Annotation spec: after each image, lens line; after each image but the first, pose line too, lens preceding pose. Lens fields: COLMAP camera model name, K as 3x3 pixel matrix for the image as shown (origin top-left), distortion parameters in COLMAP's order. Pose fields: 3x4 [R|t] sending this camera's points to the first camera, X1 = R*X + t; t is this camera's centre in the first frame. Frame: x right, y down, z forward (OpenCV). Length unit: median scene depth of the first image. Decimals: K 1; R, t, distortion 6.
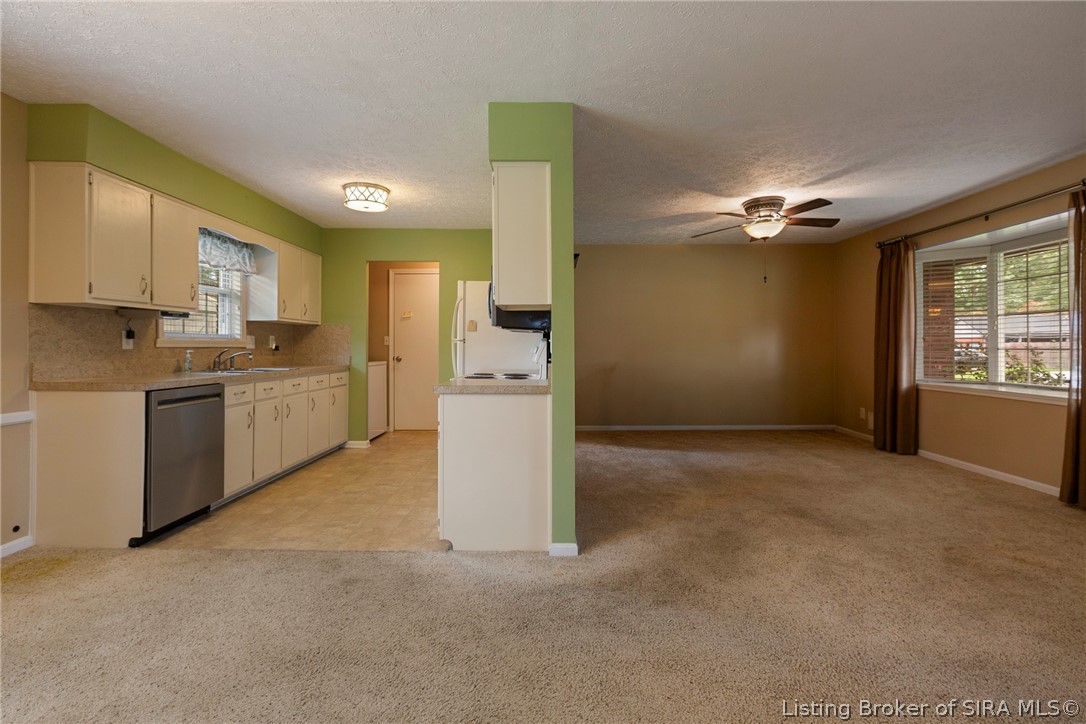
lens RADIAL K [[487.6, 0, 545.4], [0, 487.6, 342.9], [0, 0, 1]] dist [-0.001106, -0.001140]
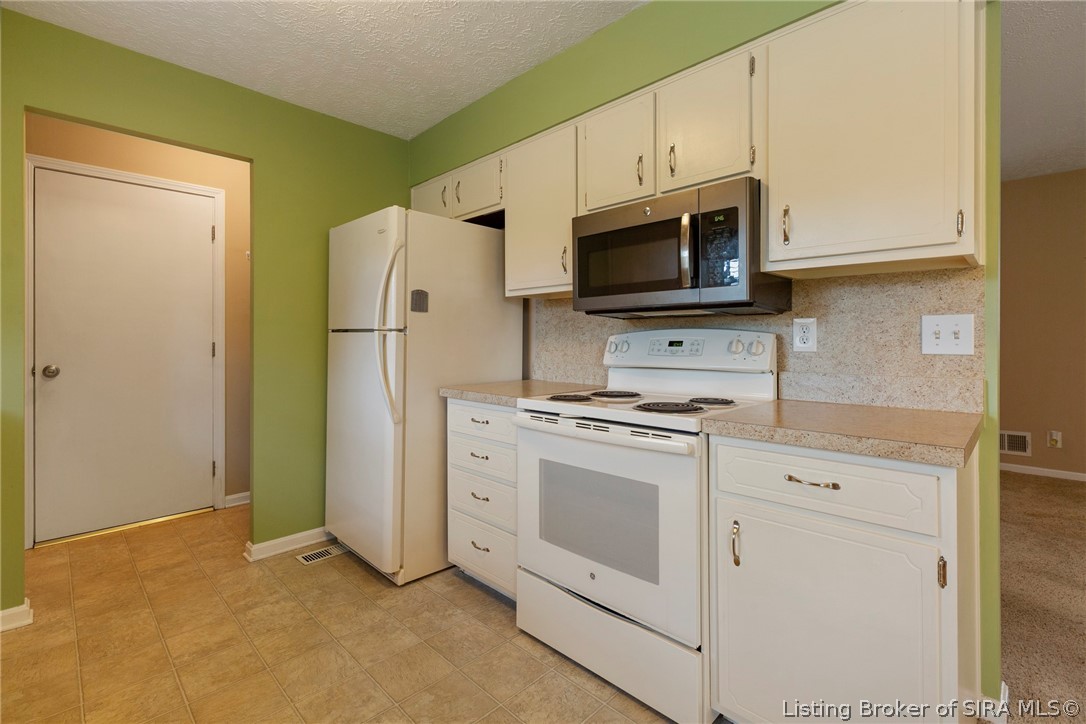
lens RADIAL K [[486.3, 0, 539.9], [0, 486.3, 338.3], [0, 0, 1]] dist [-0.000354, -0.000313]
pose [[0.701543, 0.000479, 0.712627, -0.580651], [-0.003923, 0.999987, 0.003190, 0.001947], [-0.712617, -0.005033, 0.701536, 0.775137]]
